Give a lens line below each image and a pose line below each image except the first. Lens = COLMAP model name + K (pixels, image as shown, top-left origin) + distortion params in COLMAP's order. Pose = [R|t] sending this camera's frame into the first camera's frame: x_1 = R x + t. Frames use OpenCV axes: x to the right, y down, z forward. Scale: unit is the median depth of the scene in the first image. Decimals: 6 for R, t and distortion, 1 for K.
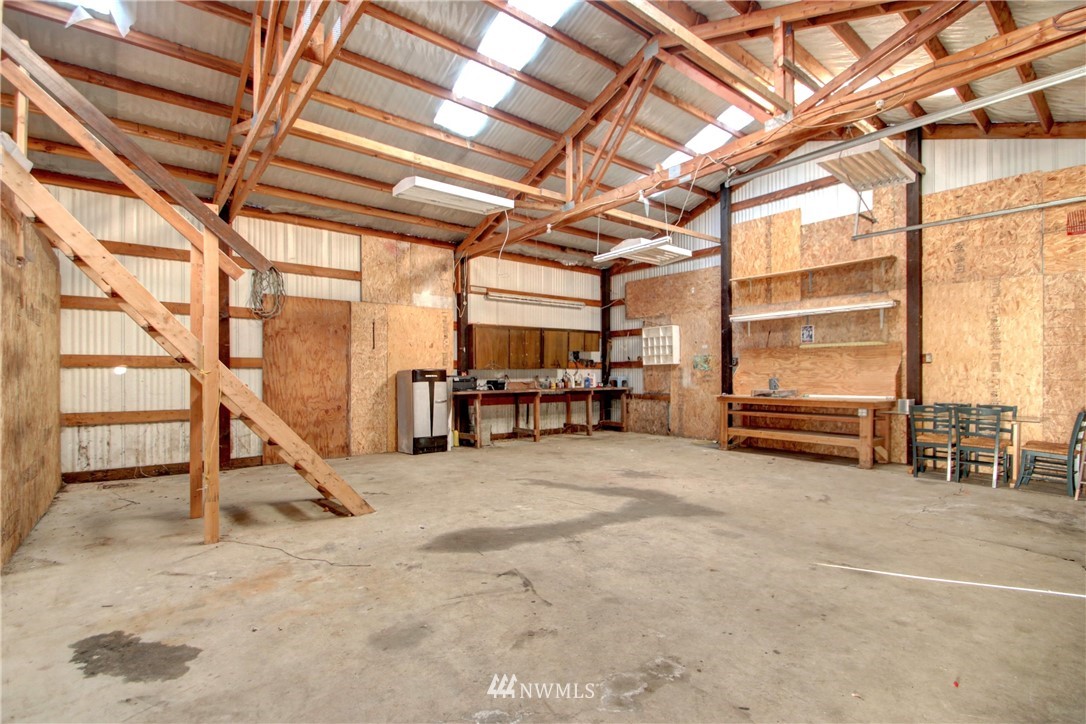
lens RADIAL K [[509.9, 0, 551.1], [0, 509.9, 374.4], [0, 0, 1]] dist [0.015925, -0.020196]
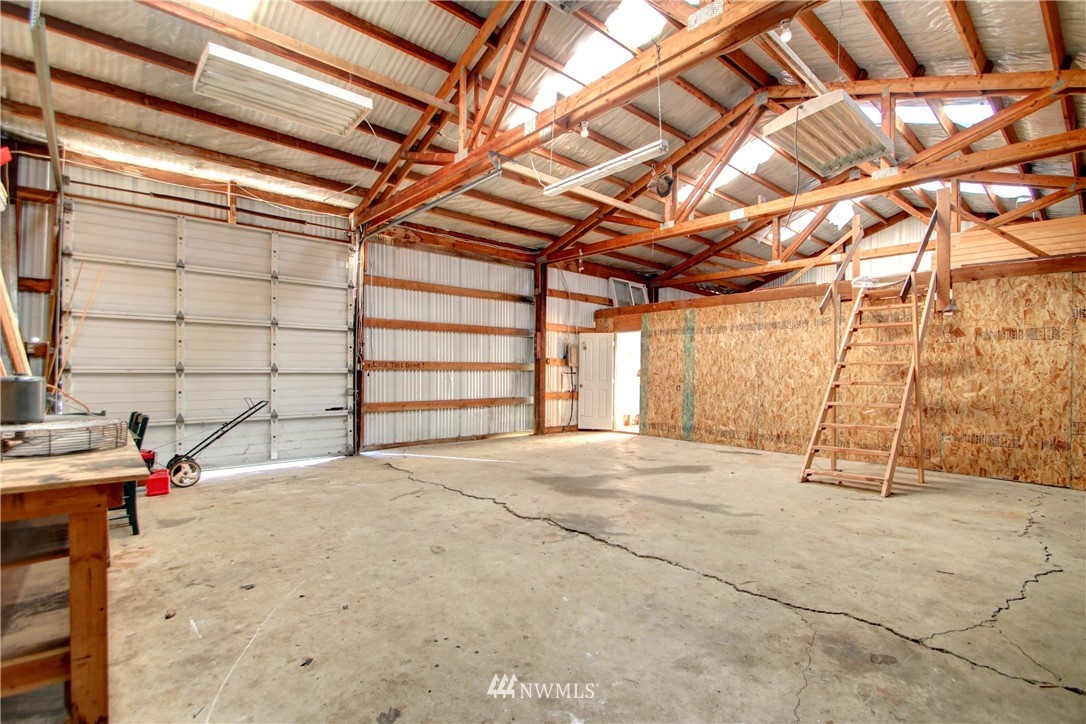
lens RADIAL K [[509.9, 0, 551.1], [0, 509.9, 374.4], [0, 0, 1]] dist [0.015925, -0.020196]
pose [[-0.998515, -0.005817, -0.054164, 0.198525], [-0.005669, 0.999980, -0.002873, 0.003580], [0.054180, -0.002562, -0.998528, 1.305216]]
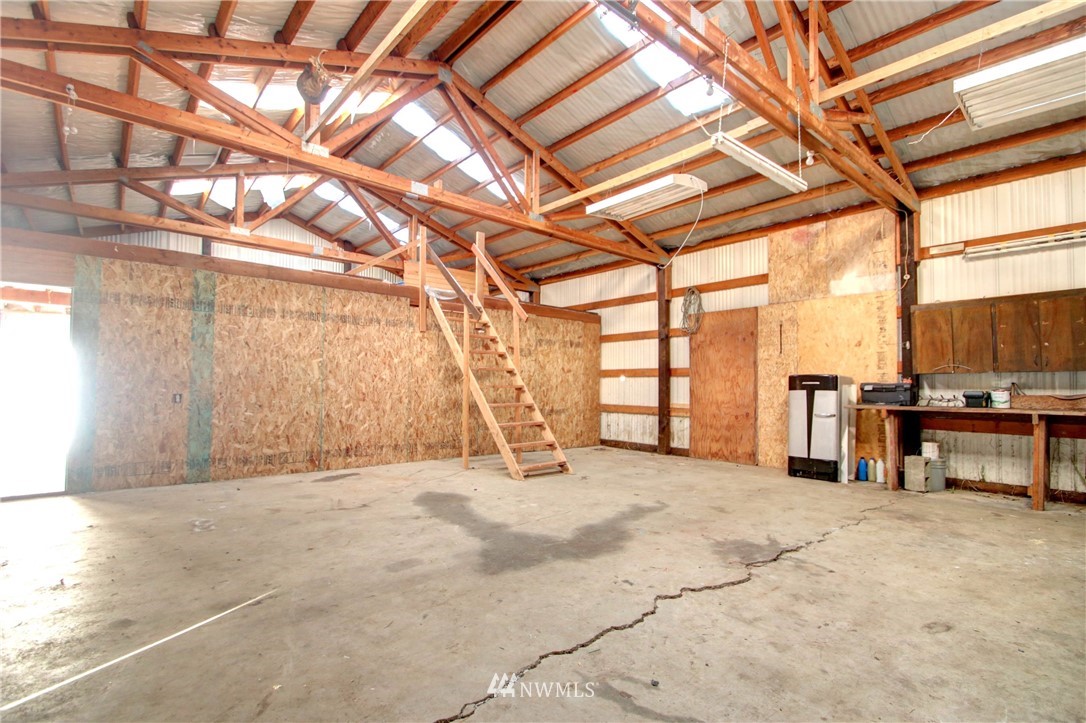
lens RADIAL K [[509.9, 0, 551.1], [0, 509.9, 373.9], [0, 0, 1]] dist [0.015925, -0.020196]
pose [[0.036394, -0.017926, -0.999177, 0.586371], [-0.006614, 0.999813, -0.018178, 0.006211], [0.999316, 0.007270, 0.036269, 0.594035]]
